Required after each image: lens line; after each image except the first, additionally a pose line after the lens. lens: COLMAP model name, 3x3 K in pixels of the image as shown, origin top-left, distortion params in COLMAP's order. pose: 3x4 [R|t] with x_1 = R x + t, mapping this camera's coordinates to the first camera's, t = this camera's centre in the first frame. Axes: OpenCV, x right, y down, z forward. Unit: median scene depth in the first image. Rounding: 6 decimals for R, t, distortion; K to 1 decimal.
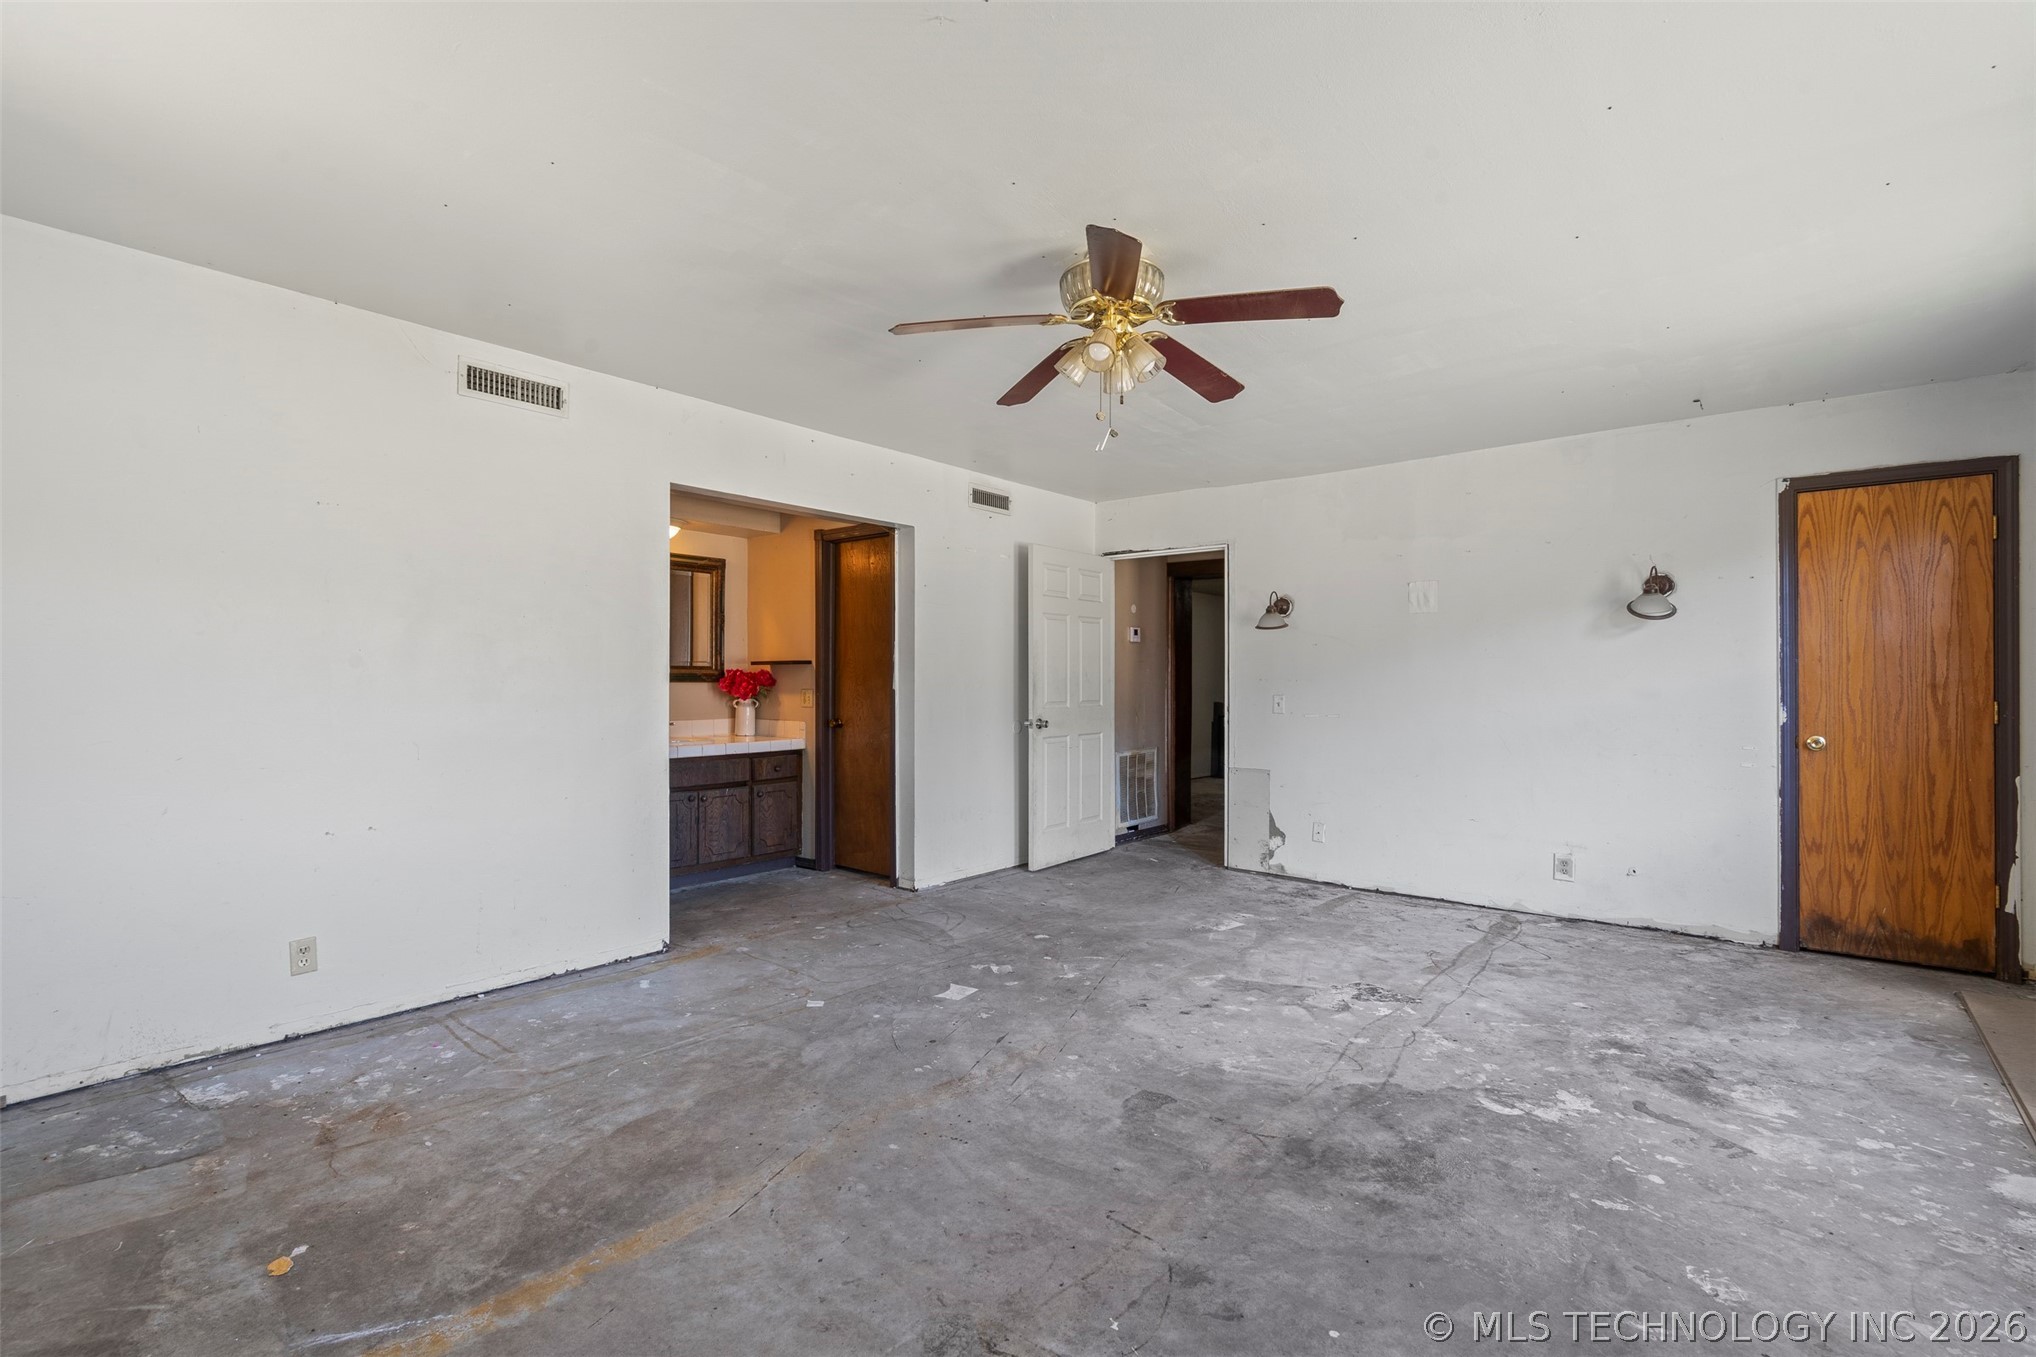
lens RADIAL K [[940.8, 0, 1020.1], [0, 940.8, 680.9], [0, 0, 1]] dist [-0.005516, 0.000246]
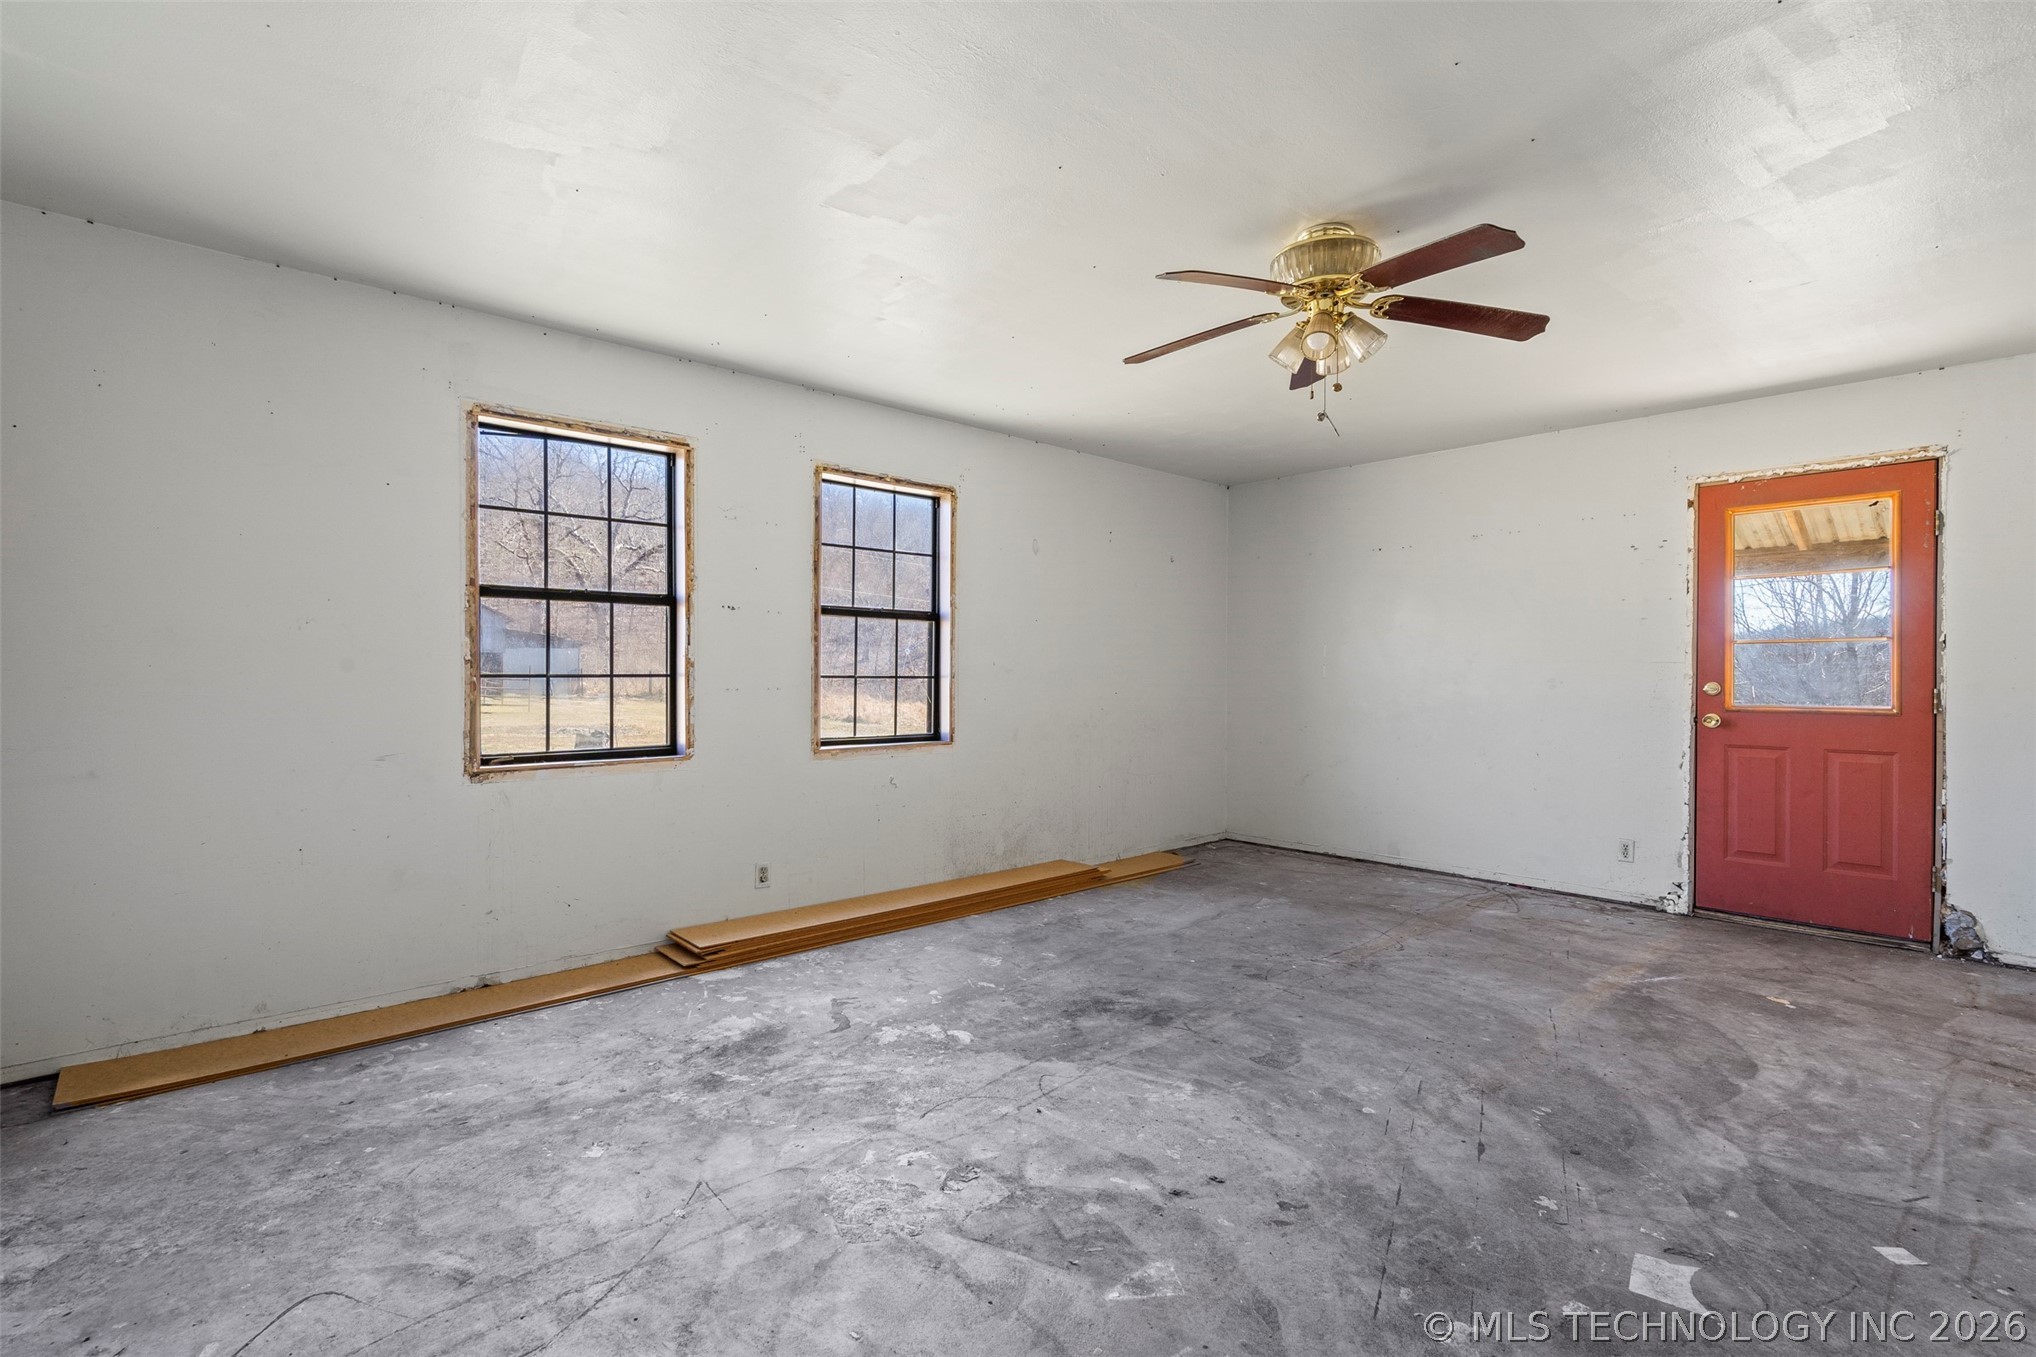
lens RADIAL K [[940.8, 0, 1017.6], [0, 940.8, 675.5], [0, 0, 1]] dist [-0.005516, 0.000246]
pose [[-0.990532, -0.009570, 0.136951, 0.273314], [-0.009168, 0.999952, 0.003566, 0.009893], [-0.136978, 0.002276, -0.990571, 1.999139]]
